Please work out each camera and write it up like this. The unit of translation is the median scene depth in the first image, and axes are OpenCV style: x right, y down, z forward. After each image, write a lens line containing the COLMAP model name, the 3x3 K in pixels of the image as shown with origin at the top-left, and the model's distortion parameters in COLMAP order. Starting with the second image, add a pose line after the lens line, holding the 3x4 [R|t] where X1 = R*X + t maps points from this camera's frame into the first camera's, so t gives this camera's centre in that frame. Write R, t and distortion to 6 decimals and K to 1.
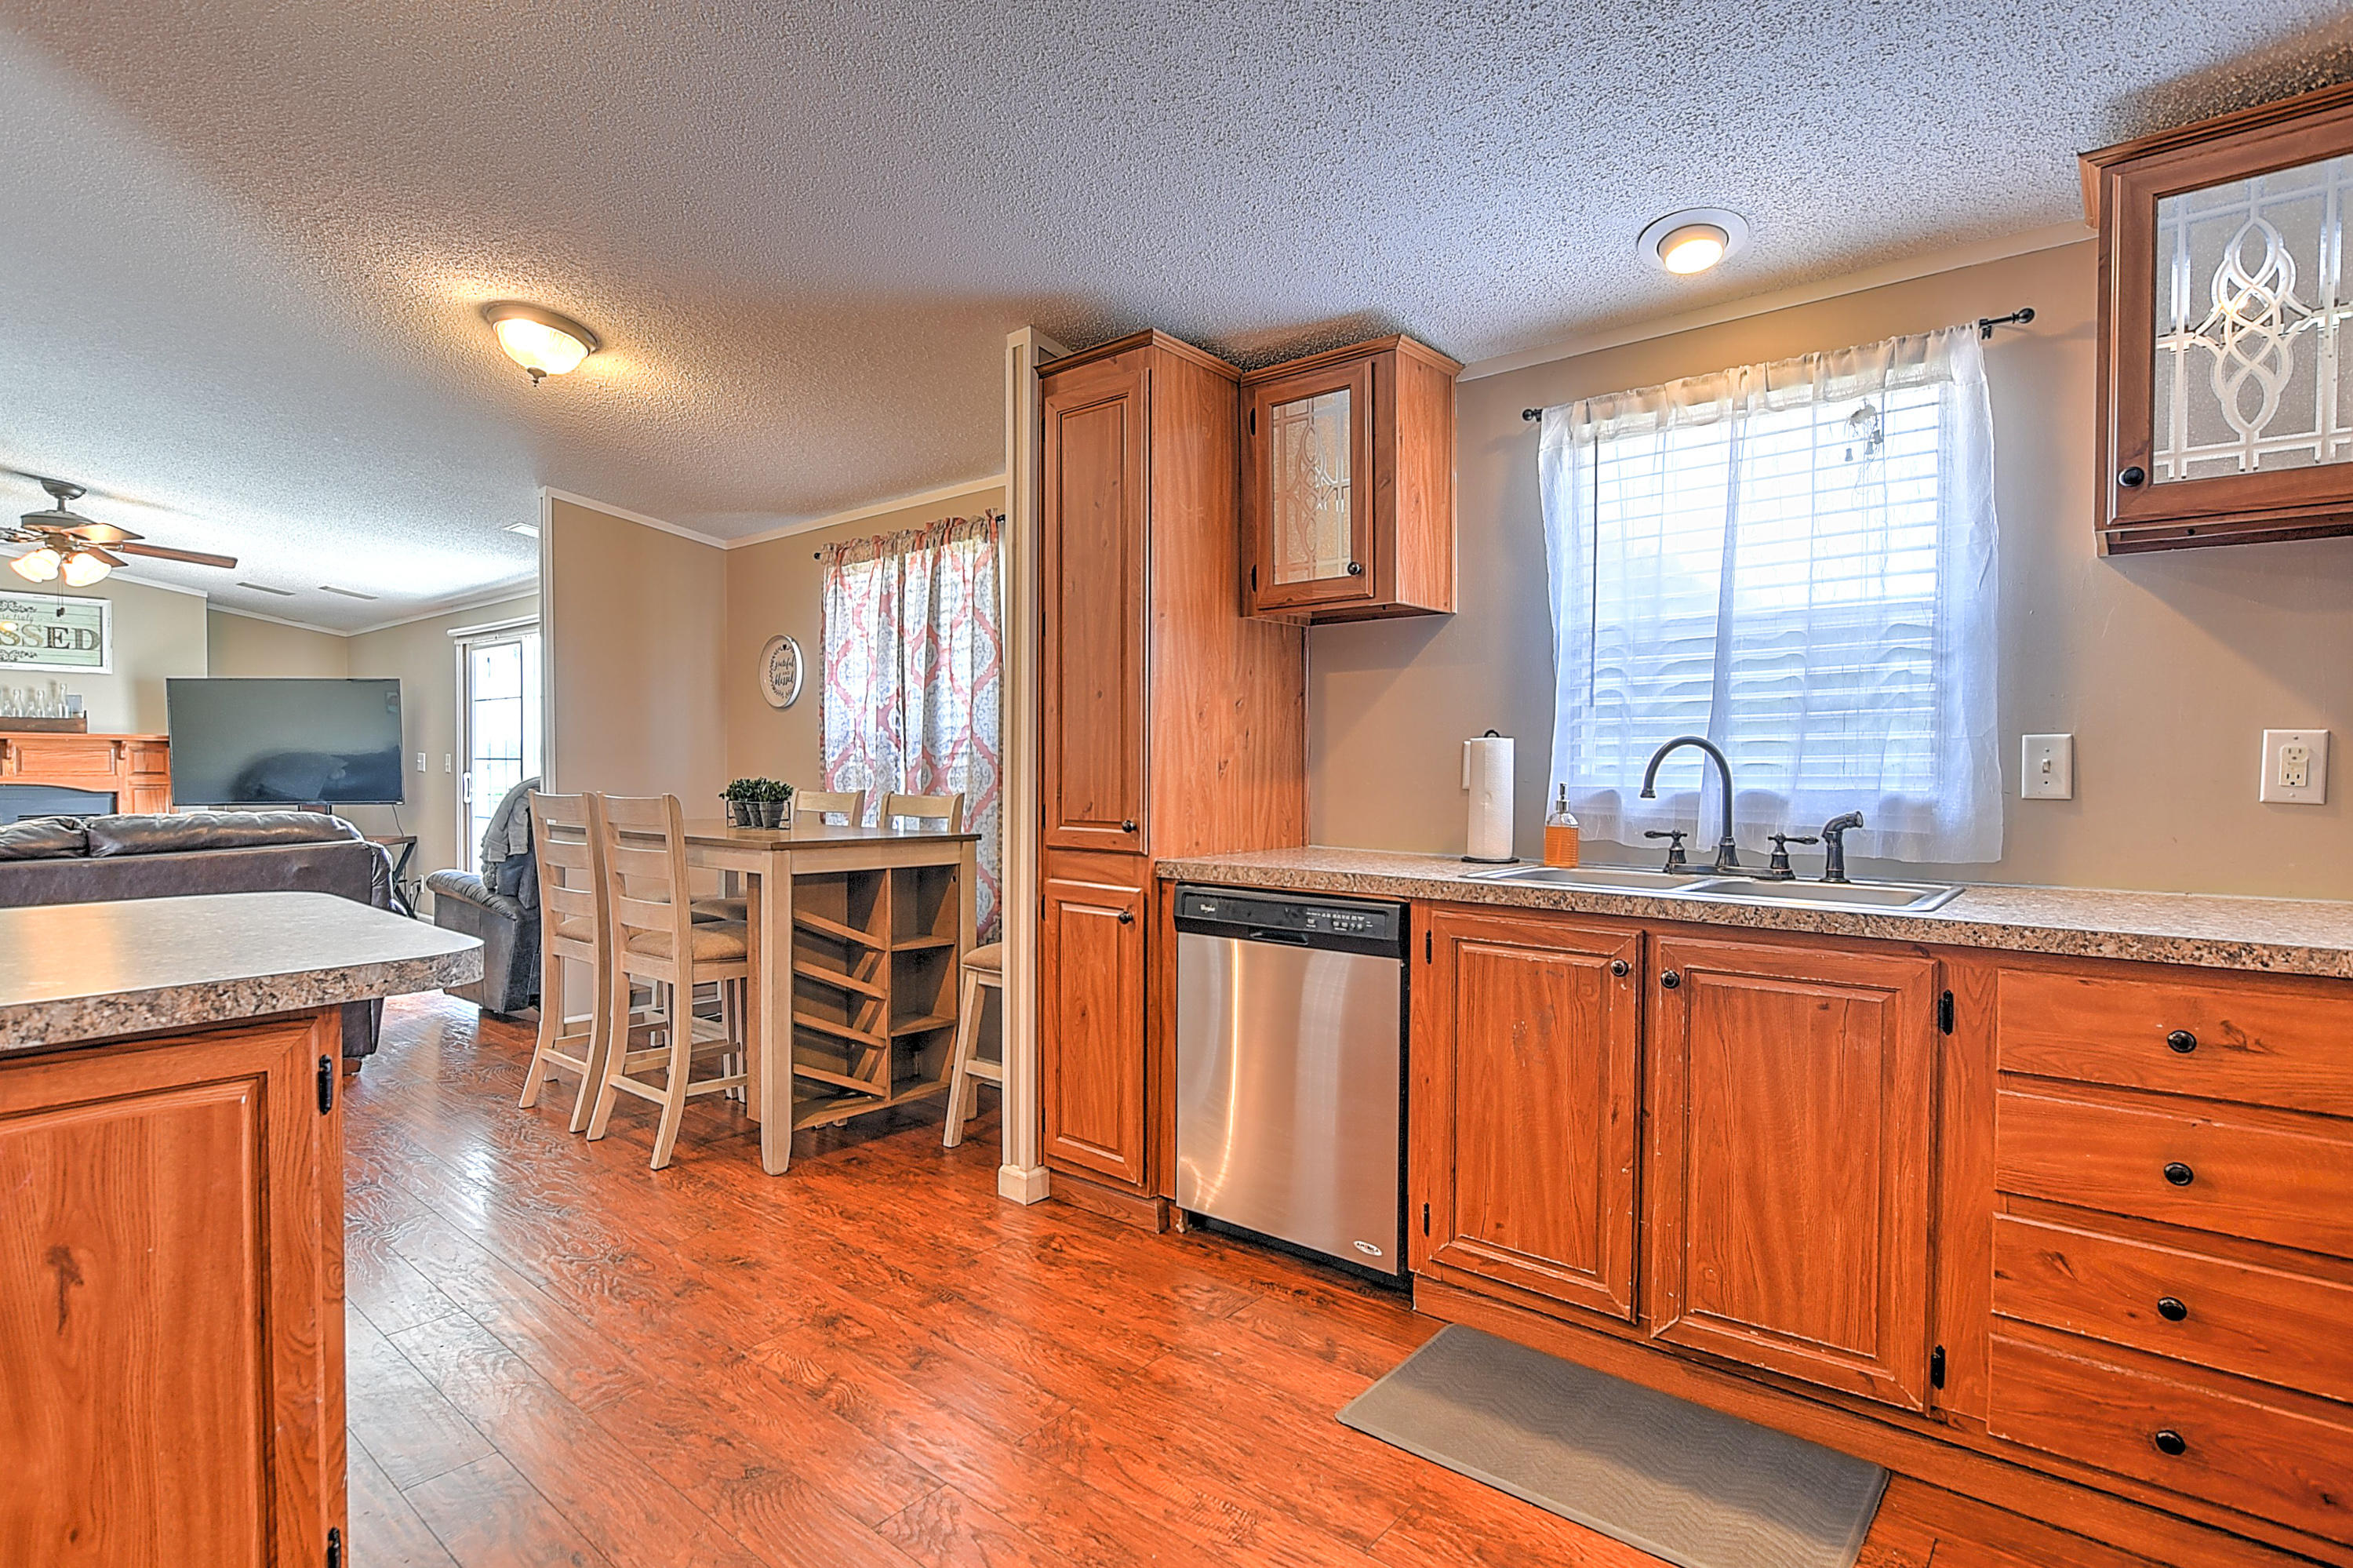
lens RADIAL K [[1208.3, 0, 1154.3], [0, 1208.3, 791.4], [0, 0, 1]] dist [-0.024006, 0.000000]
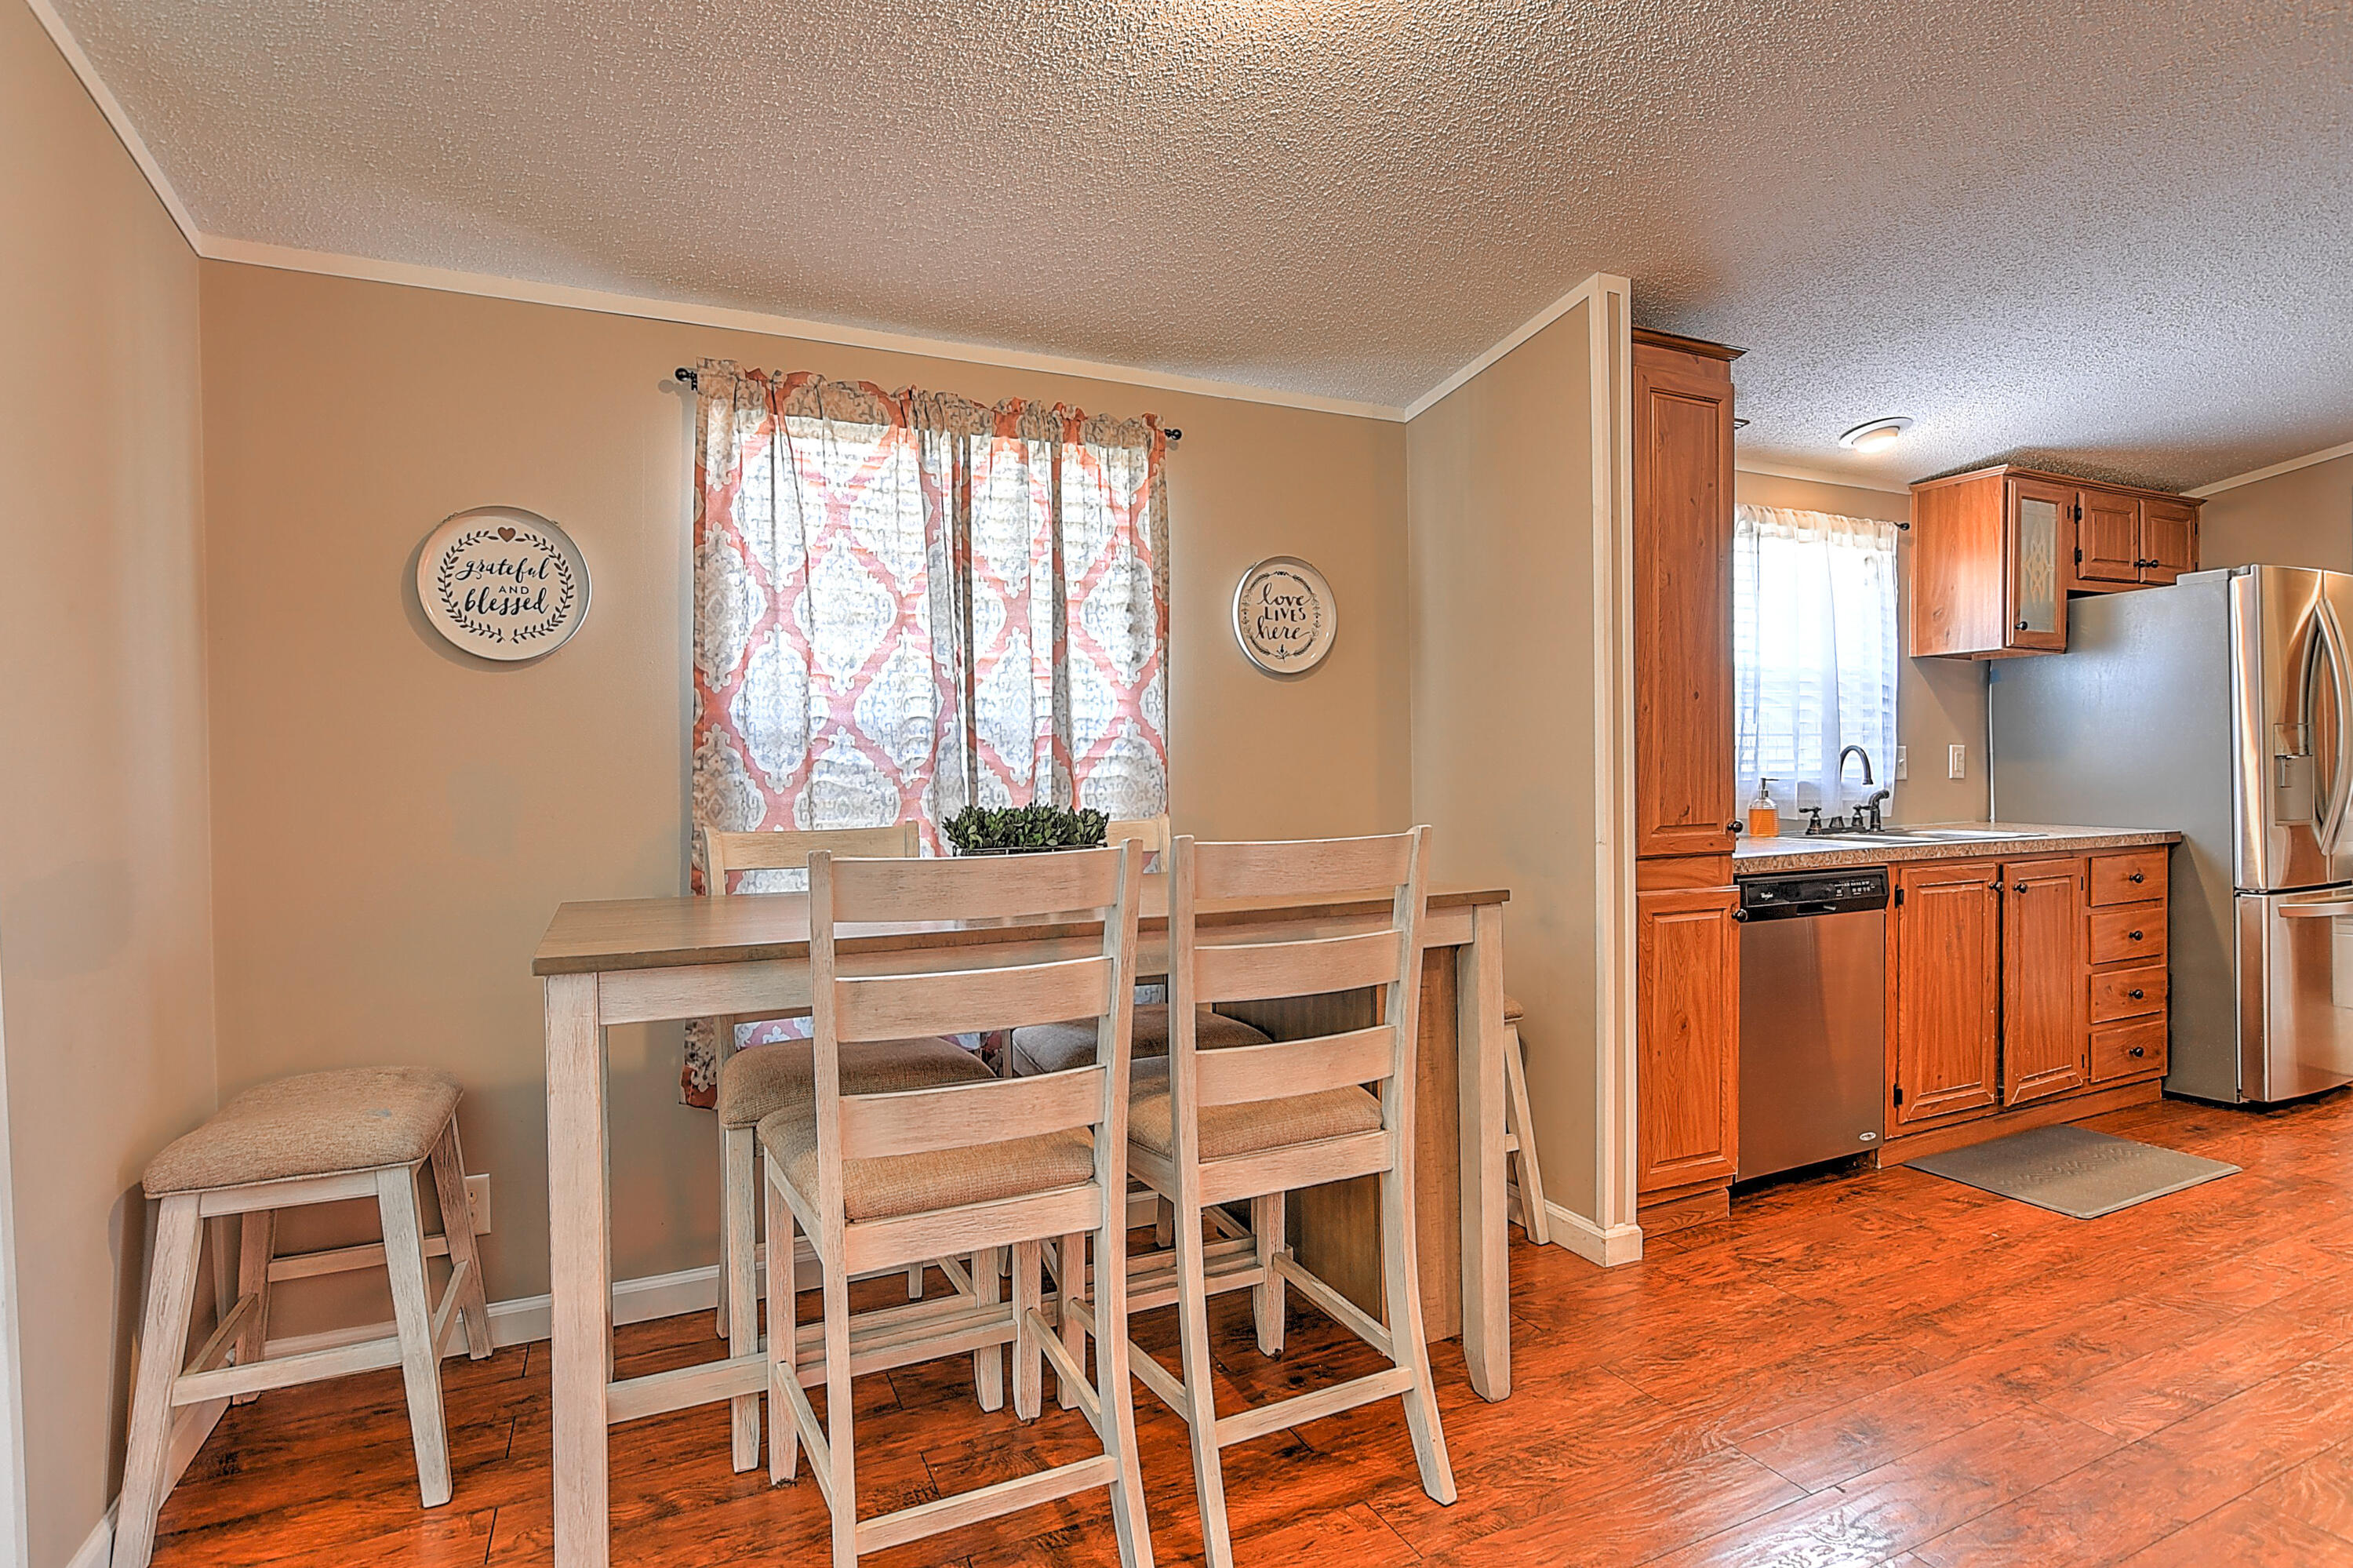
lens RADIAL K [[1169.0, 0, 1144.0], [0, 1169.0, 791.8], [0, 0, 1]] dist [-0.018399, 0.005383]
pose [[0.398185, -0.023559, 0.917003, -1.131294], [0.033980, 0.999363, 0.010920, -0.028558], [-0.916676, 0.026811, 0.398732, 1.073217]]
